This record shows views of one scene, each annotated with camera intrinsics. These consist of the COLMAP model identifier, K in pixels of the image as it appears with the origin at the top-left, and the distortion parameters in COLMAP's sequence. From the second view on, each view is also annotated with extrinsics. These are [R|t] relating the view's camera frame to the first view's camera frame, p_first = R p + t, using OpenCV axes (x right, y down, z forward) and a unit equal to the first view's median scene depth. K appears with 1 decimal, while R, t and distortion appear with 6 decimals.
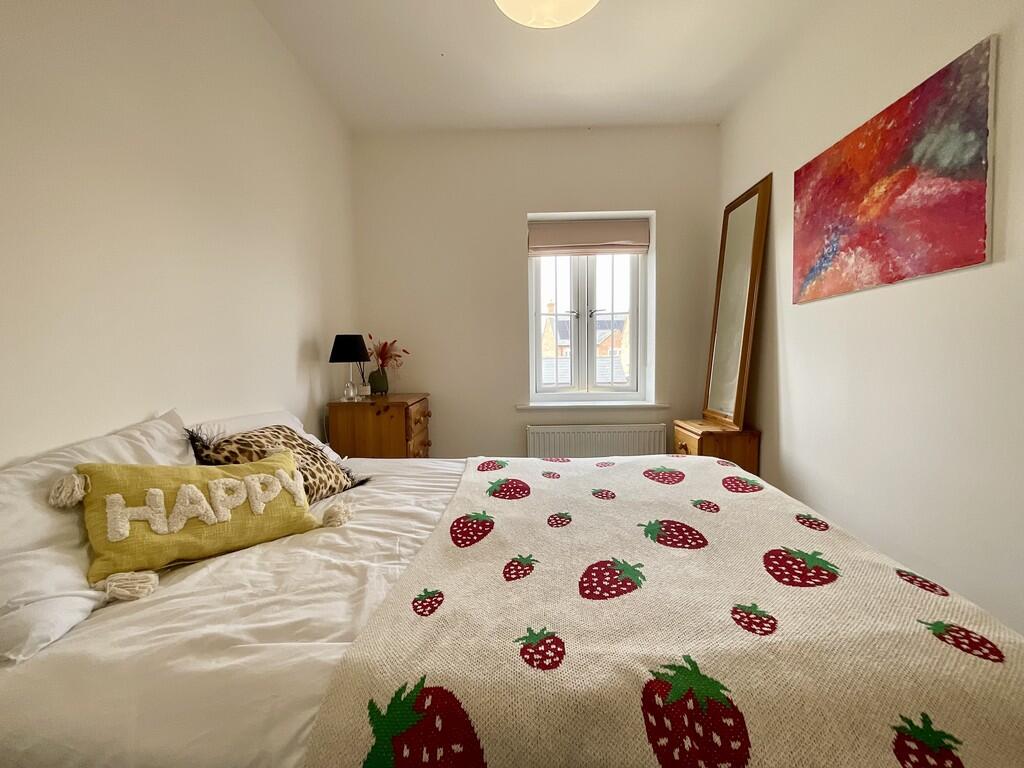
lens RADIAL K [[417.7, 0, 512.0], [0, 417.7, 384.0], [0, 0, 1]] dist [-0.001804, -0.000536]
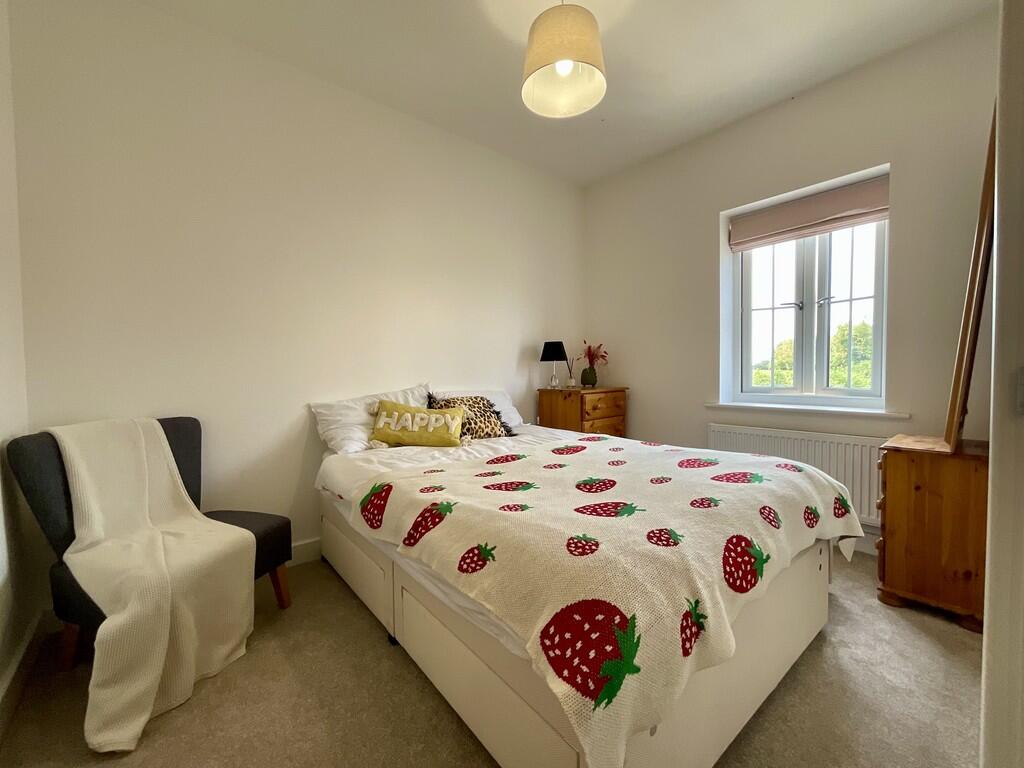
lens RADIAL K [[417.7, 0, 512.0], [0, 417.7, 384.0], [0, 0, 1]] dist [-0.001804, -0.000536]
pose [[0.663123, 0.030892, -0.747873, 0.880972], [-0.039294, 0.999207, 0.006432, 0.033189], [0.747478, 0.025122, 0.663811, -0.054375]]
